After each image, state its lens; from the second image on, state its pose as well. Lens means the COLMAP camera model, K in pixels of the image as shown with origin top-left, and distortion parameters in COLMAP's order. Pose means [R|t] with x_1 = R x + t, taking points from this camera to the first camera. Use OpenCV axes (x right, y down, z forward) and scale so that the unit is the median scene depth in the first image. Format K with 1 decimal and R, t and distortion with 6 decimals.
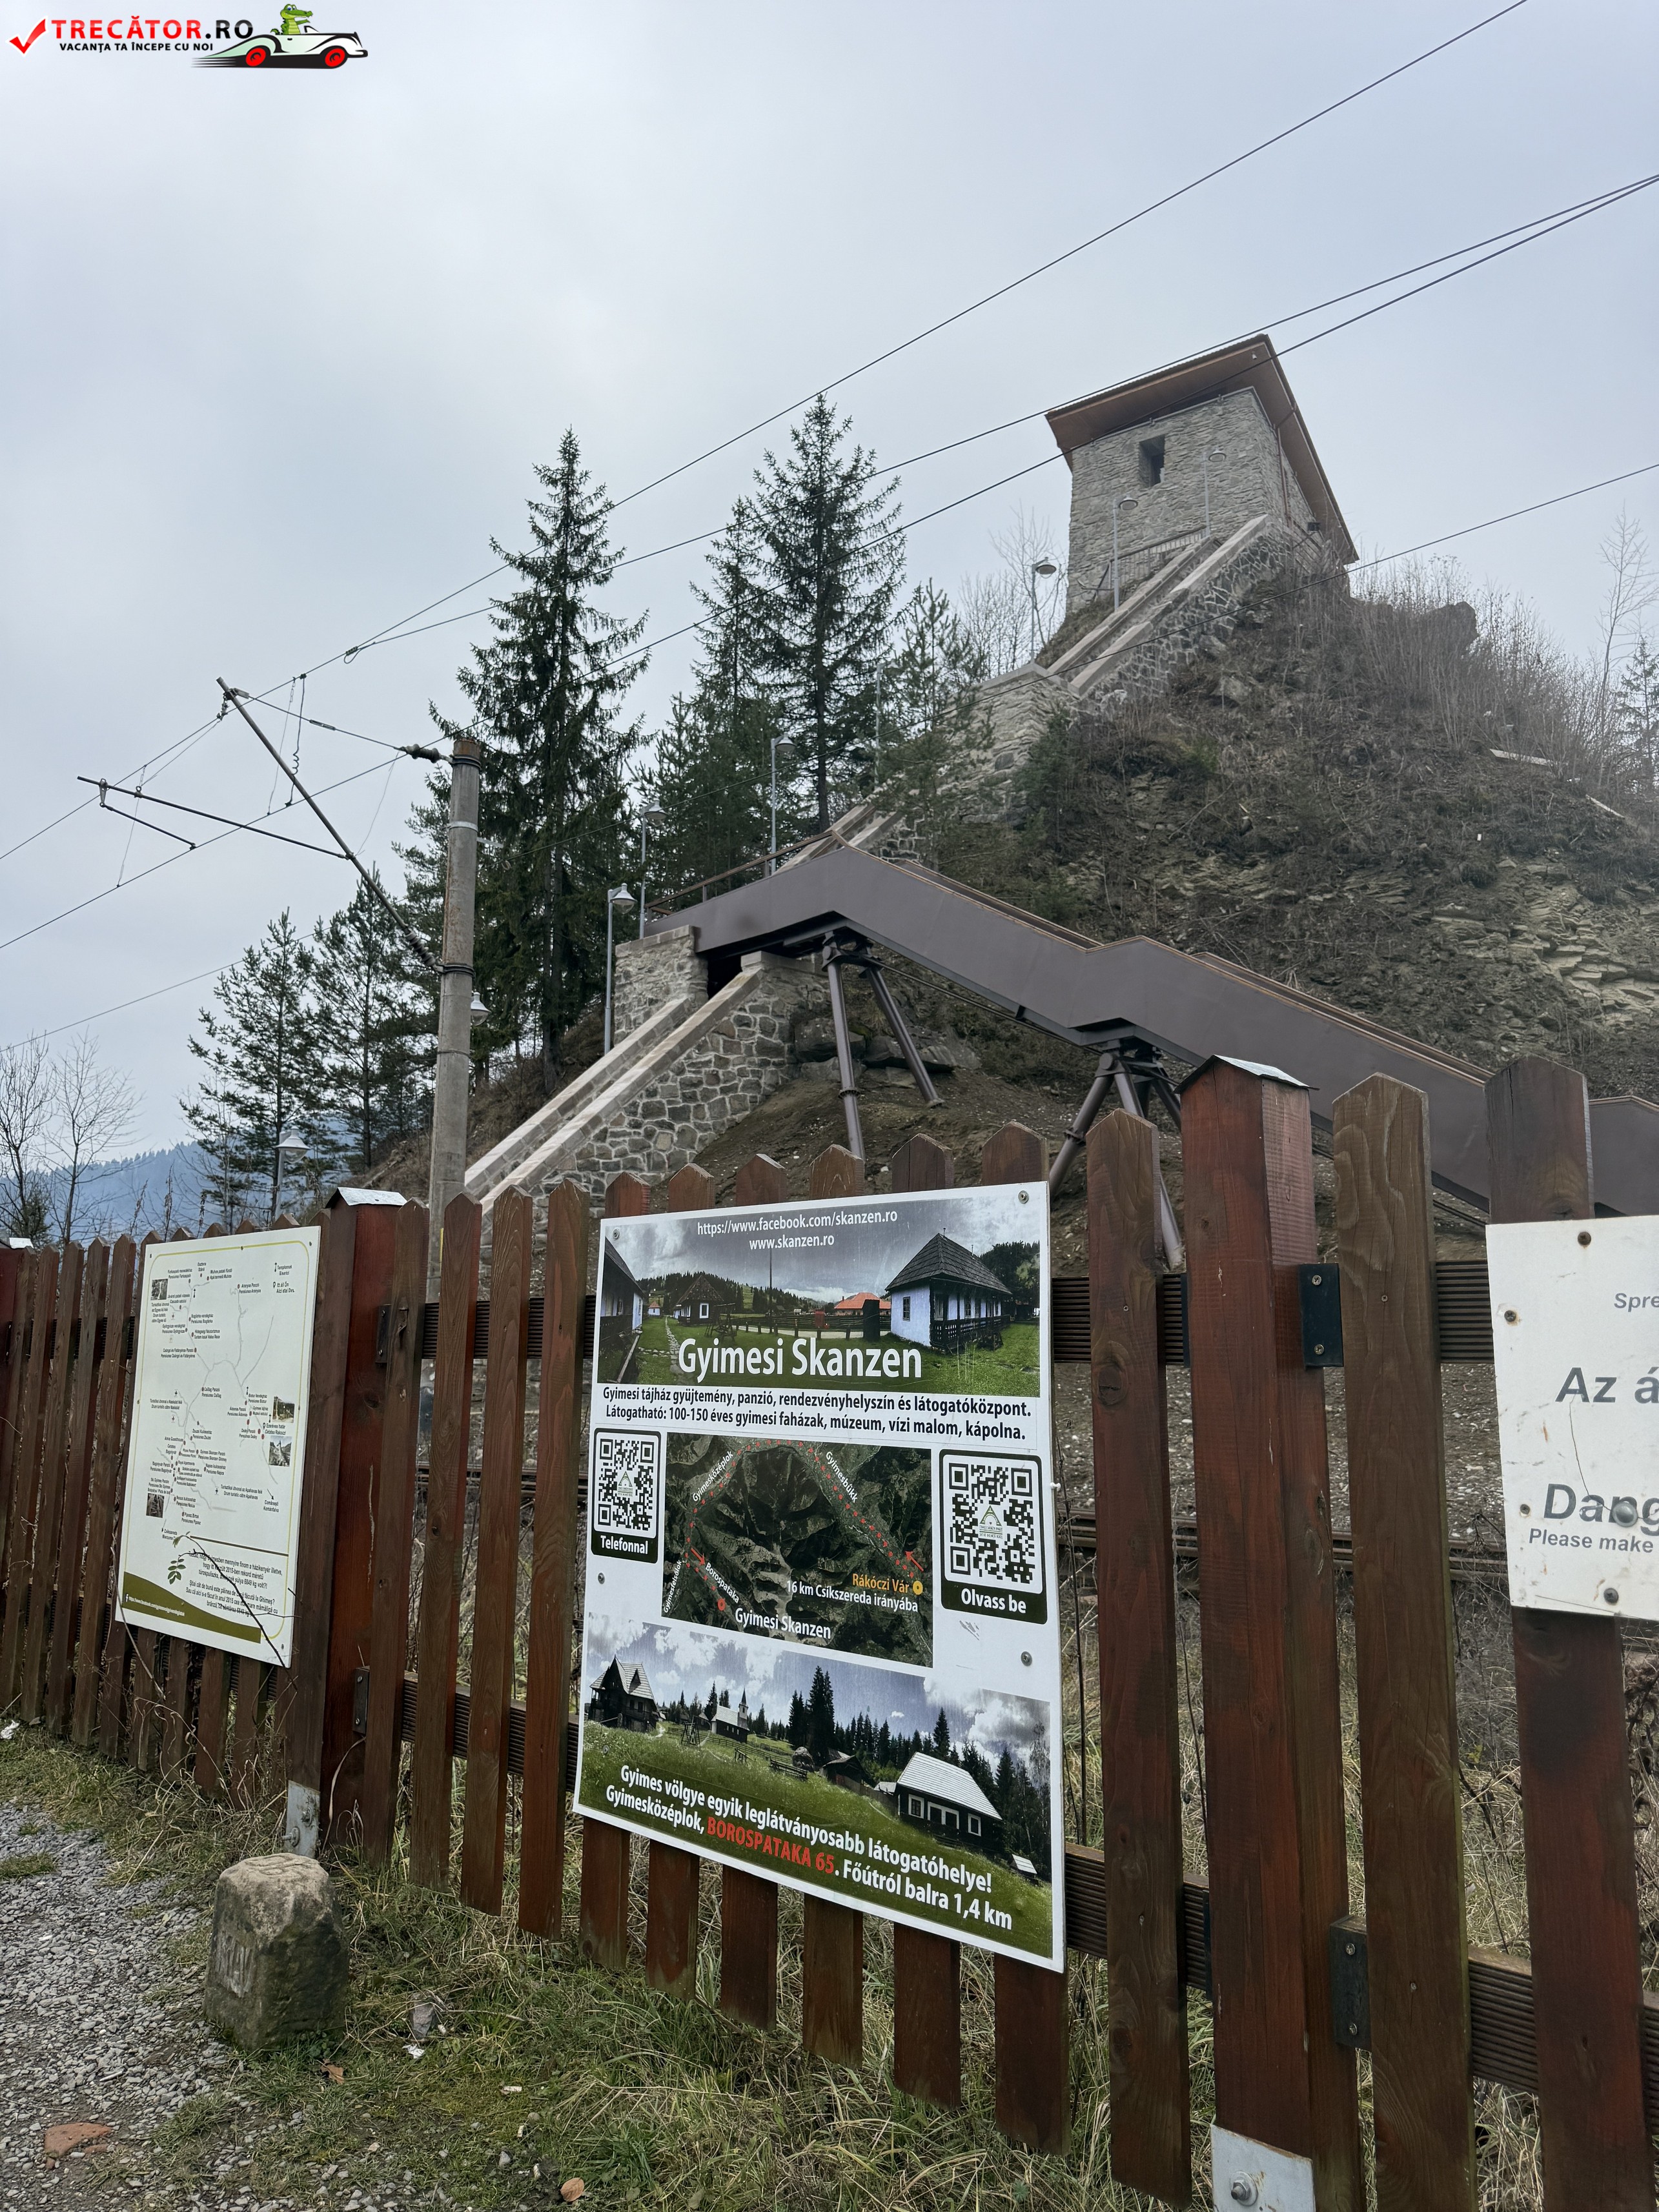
lens RADIAL K [[1562.3, 0, 829.5], [0, 1562.3, 1106.0], [0, 0, 1]] dist [0.158036, -0.358149]
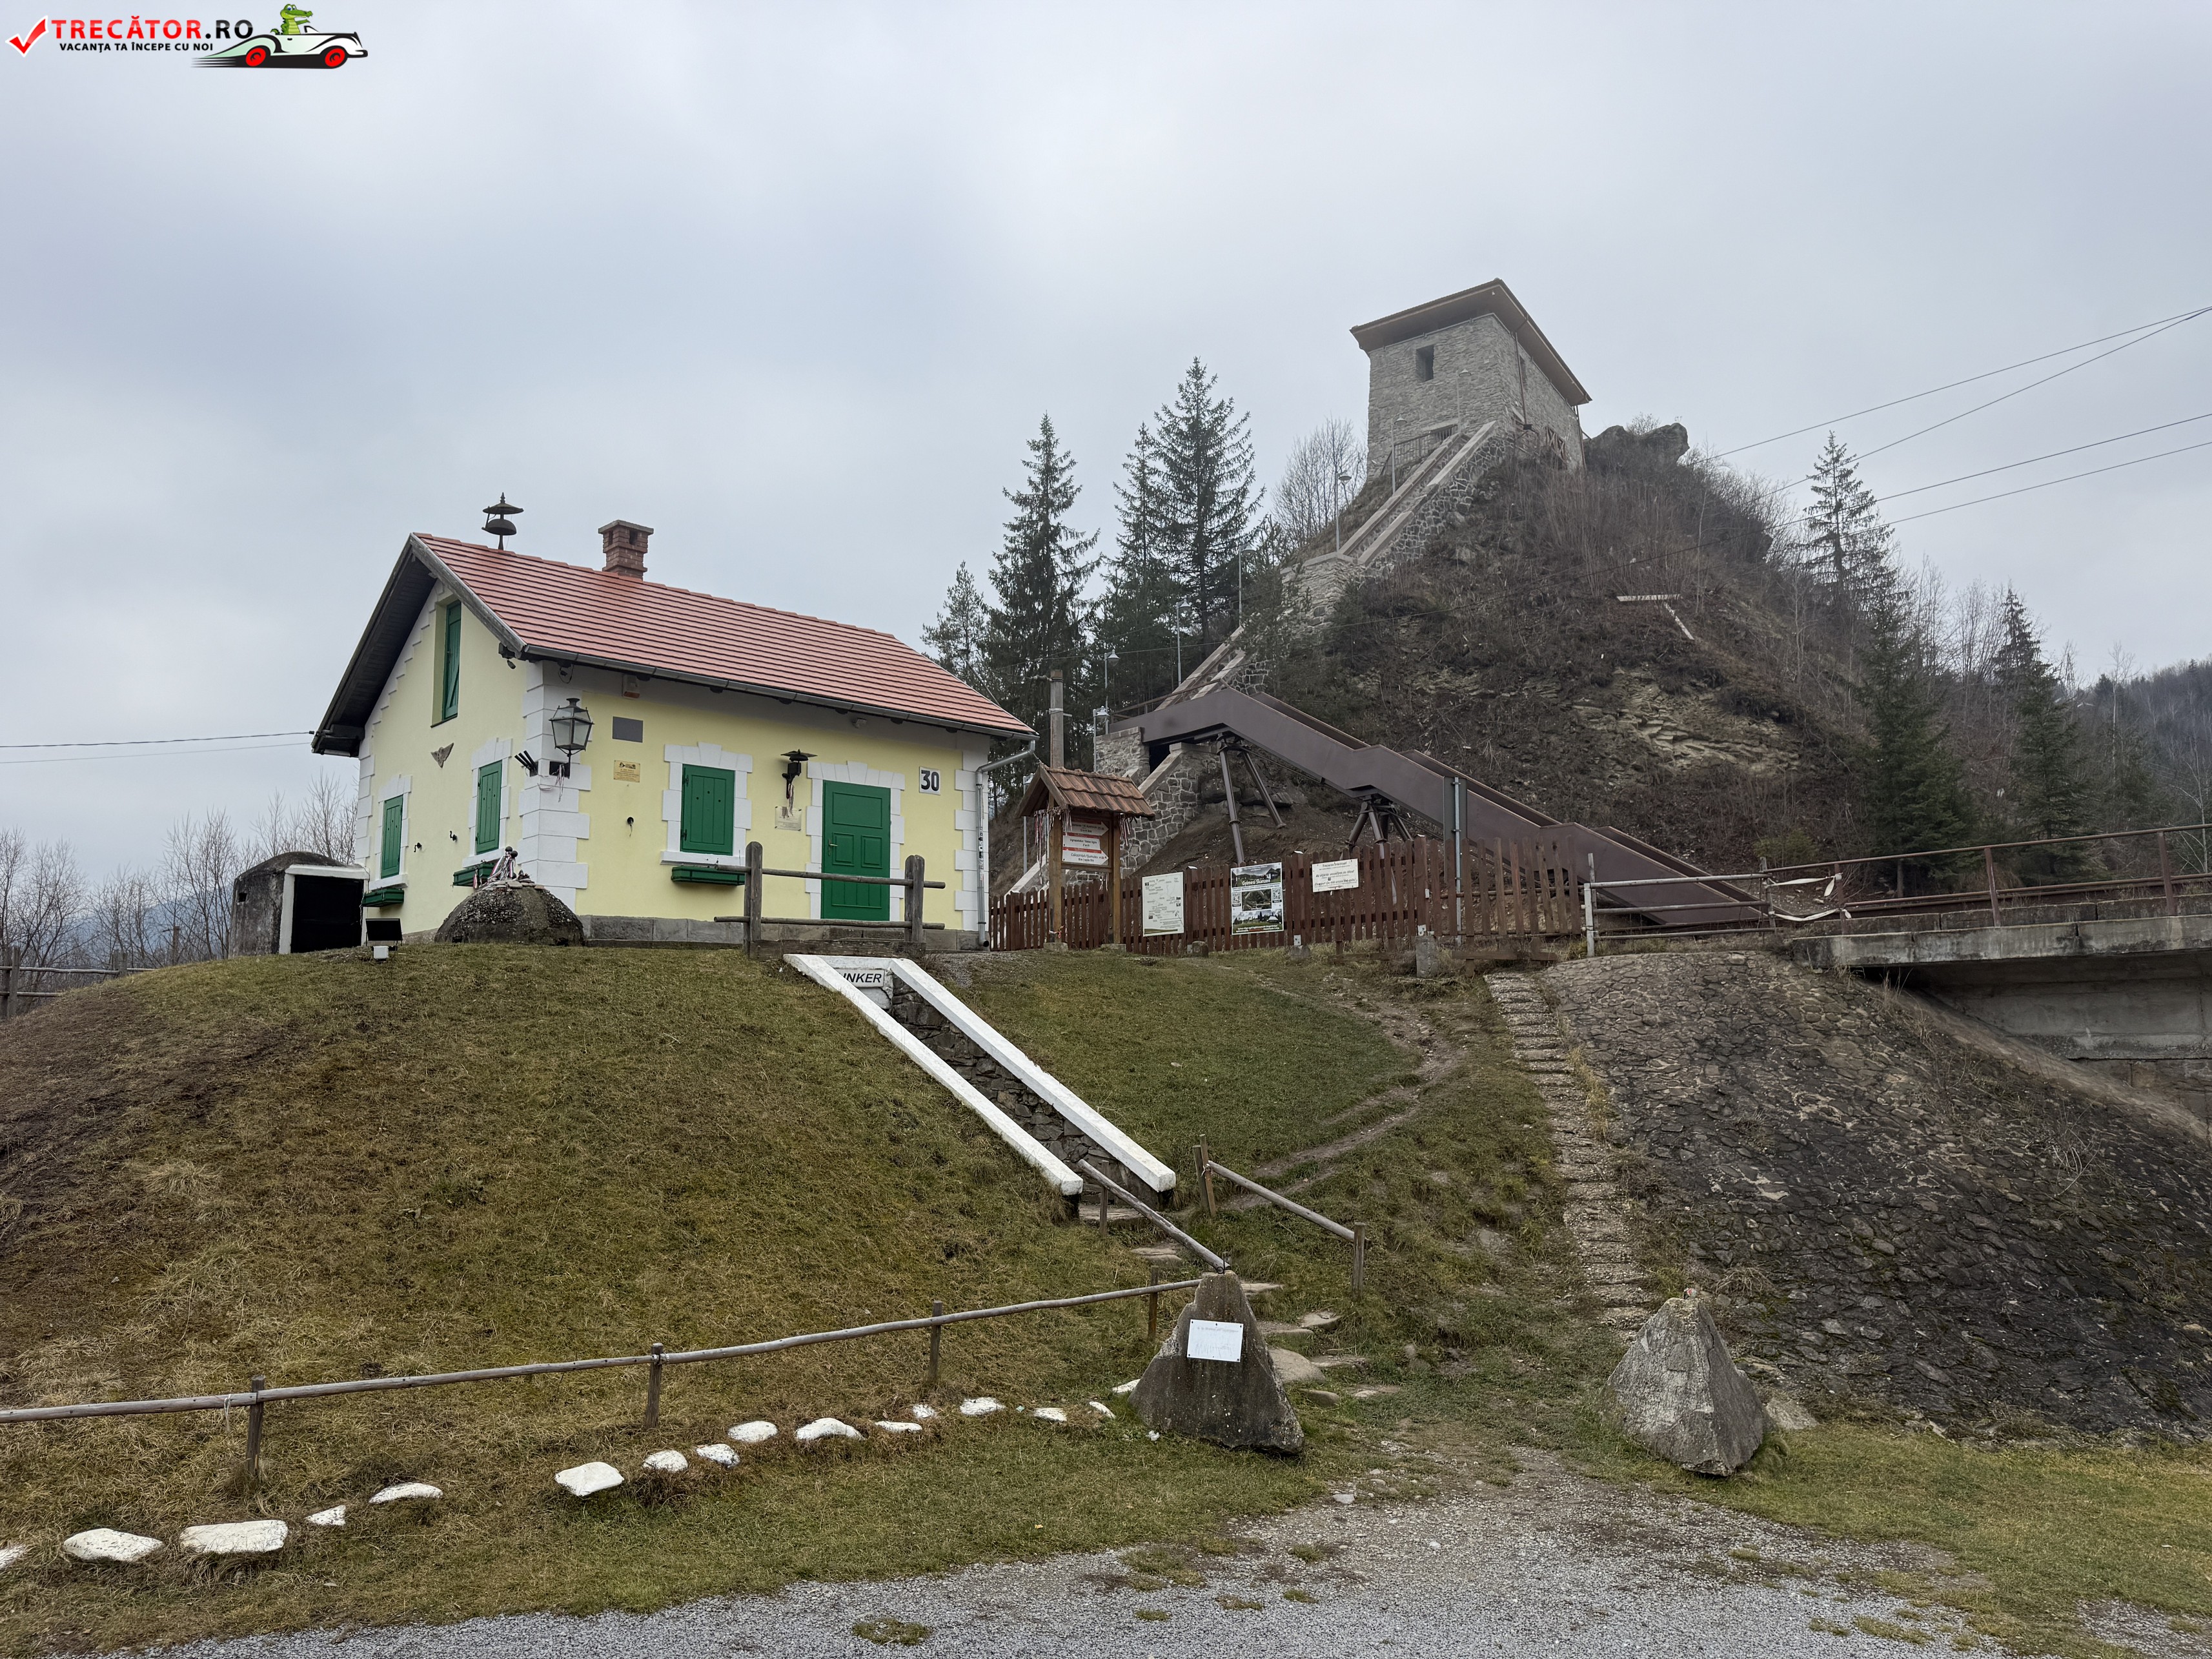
lens RADIAL K [[1562.3, 0, 1106.0], [0, 1562.3, 829.5], [0, 0, 1]] dist [0.158036, -0.358149]
pose [[0.998292, -0.028354, -0.051079, -0.034556], [0.029218, 0.999441, 0.016242, -0.026463], [0.050590, -0.017706, 0.998563, -0.669071]]
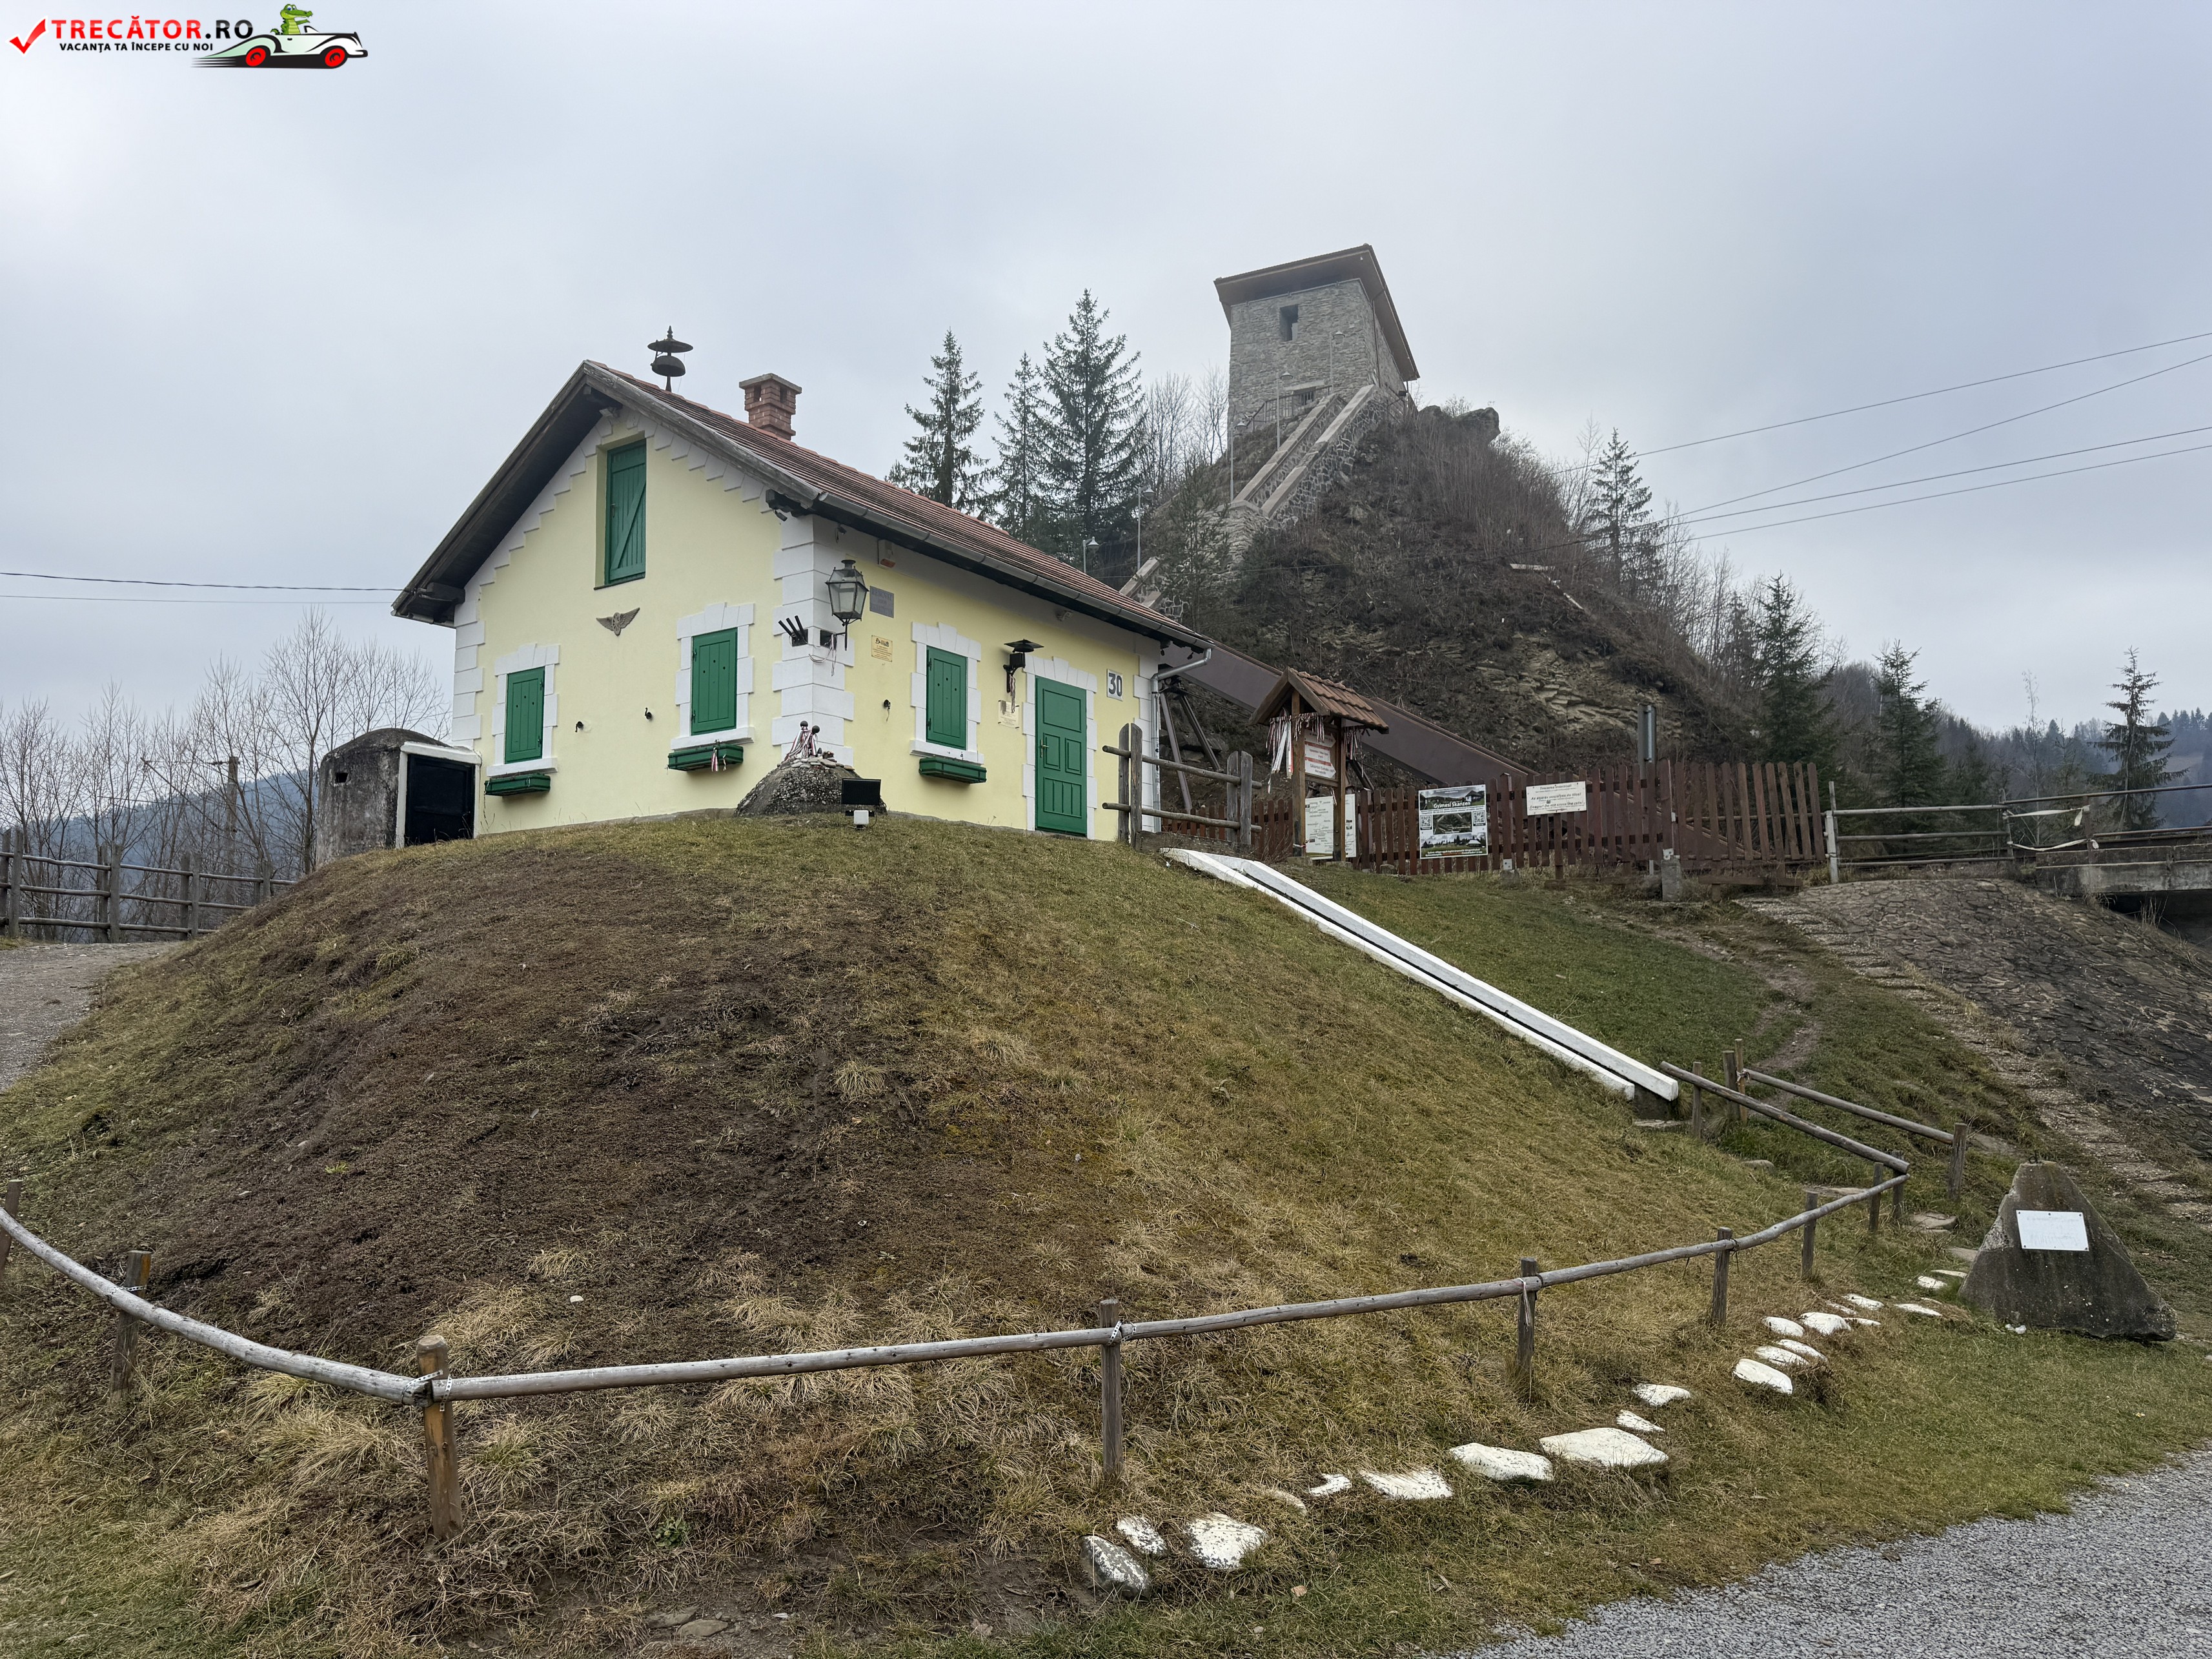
lens RADIAL K [[1571.0, 0, 1106.0], [0, 1571.0, 829.5], [0, 0, 1]] dist [0.160721, -0.272522]
pose [[0.987623, 0.005113, 0.156766, -0.274783], [-0.011236, 0.999207, 0.038202, -0.001916], [-0.156446, -0.039490, 0.986897, -0.618898]]
